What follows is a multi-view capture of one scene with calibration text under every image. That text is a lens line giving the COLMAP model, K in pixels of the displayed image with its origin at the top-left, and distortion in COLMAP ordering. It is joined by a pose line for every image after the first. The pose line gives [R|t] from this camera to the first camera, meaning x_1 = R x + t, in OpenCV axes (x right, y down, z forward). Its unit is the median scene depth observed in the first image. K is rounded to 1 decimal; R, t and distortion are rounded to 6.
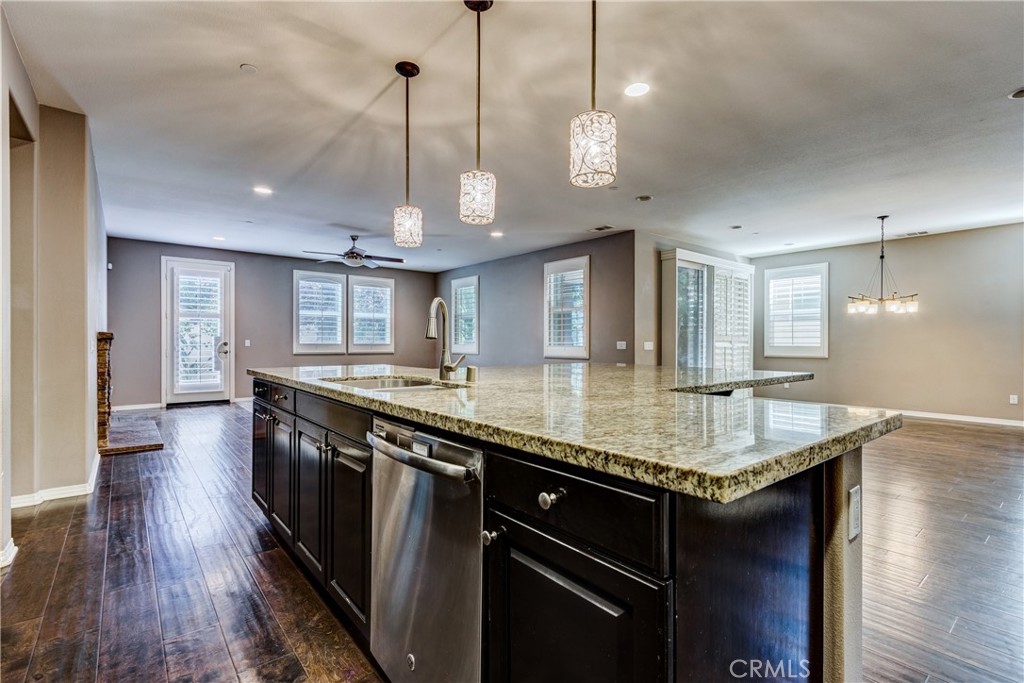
lens RADIAL K [[466.2, 0, 519.2], [0, 466.2, 343.2], [0, 0, 1]] dist [-0.002843, -0.000862]
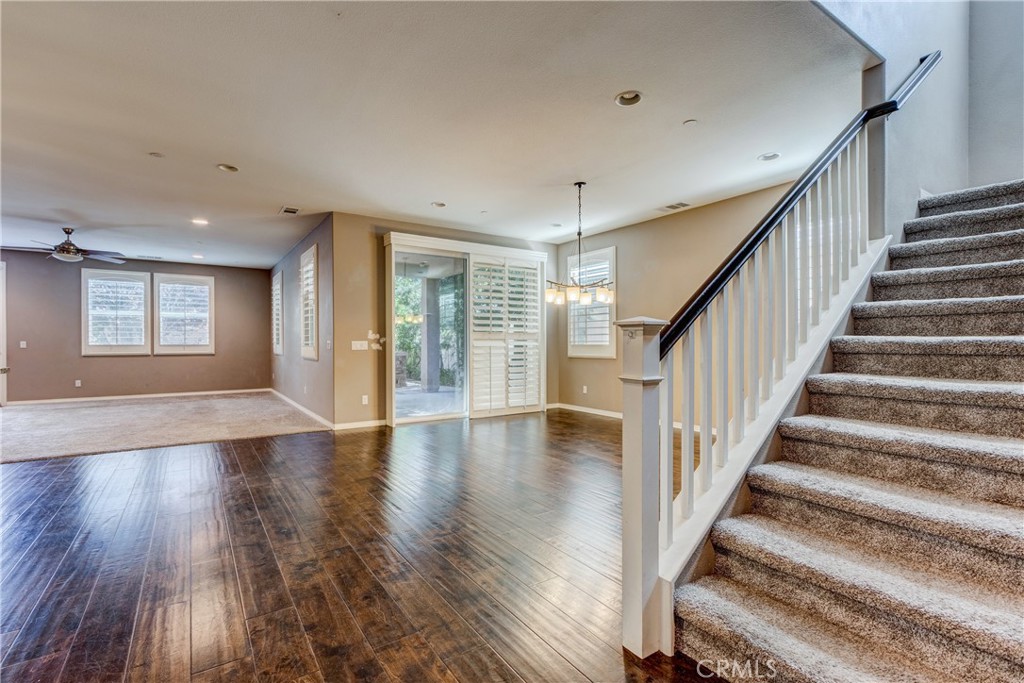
lens RADIAL K [[466.2, 0, 505.6], [0, 466.2, 346.8], [0, 0, 1]] dist [-0.002843, -0.000862]
pose [[0.995304, -0.003023, -0.096746, 0.488668], [0.003116, 0.999995, 0.000807, 0.007986], [0.096744, -0.001105, 0.995309, 0.119643]]
